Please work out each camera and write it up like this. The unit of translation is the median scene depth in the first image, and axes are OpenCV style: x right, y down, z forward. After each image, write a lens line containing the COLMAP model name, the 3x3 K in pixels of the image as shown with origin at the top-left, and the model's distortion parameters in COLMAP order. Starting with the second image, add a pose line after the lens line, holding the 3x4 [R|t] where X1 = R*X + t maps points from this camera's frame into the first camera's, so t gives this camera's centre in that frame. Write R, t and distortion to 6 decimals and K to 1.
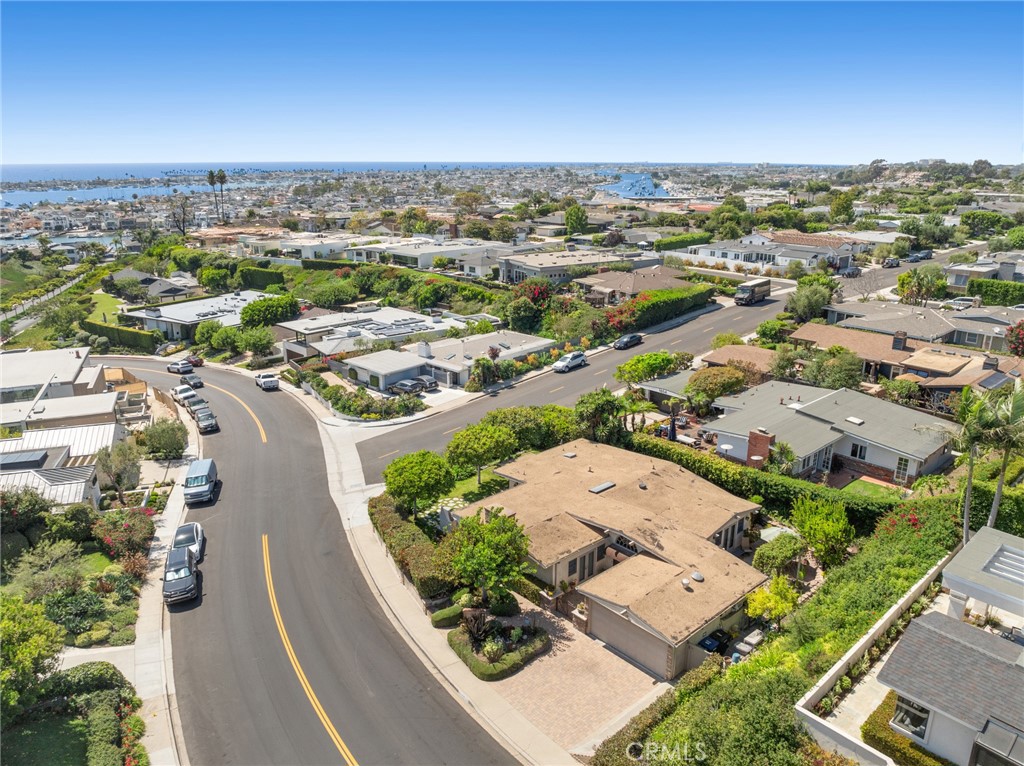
lens RADIAL K [[718.3, 0, 525.4], [0, 718.3, 384.1], [0, 0, 1]] dist [-0.031174, 0.000129]
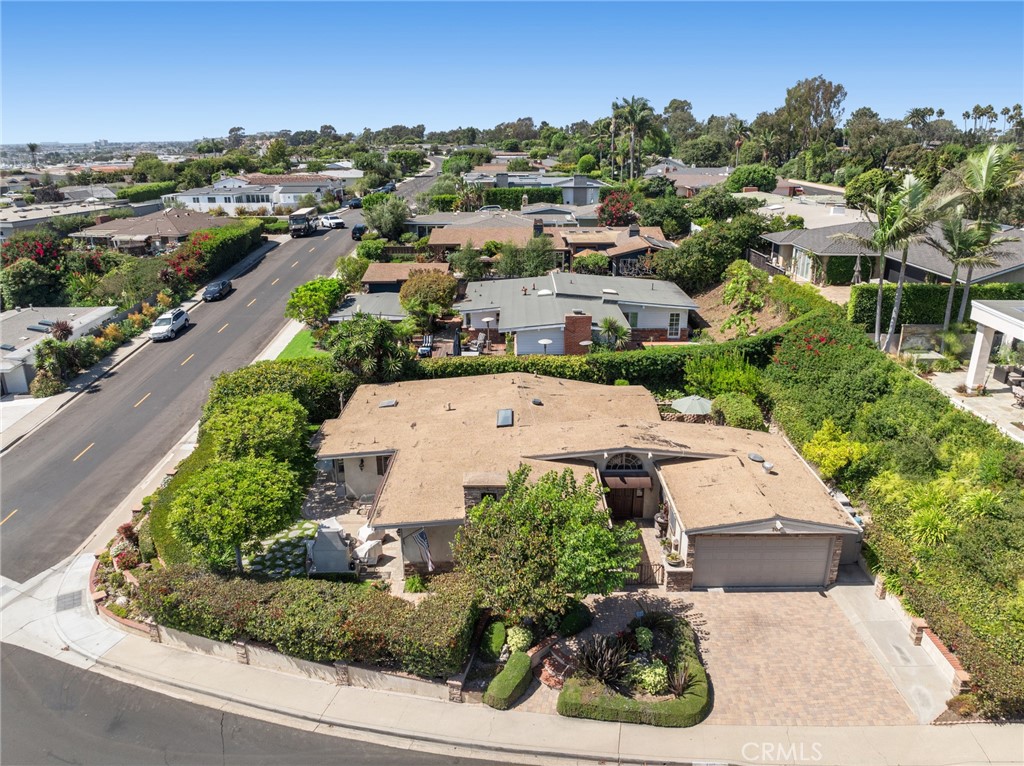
lens RADIAL K [[718.3, 0, 525.4], [0, 718.3, 384.1], [0, 0, 1]] dist [-0.031174, 0.000129]
pose [[0.685859, -0.251355, 0.682949, -0.141305], [0.226131, 0.965612, 0.128293, 0.010681], [-0.691710, 0.066445, 0.719112, 0.191632]]
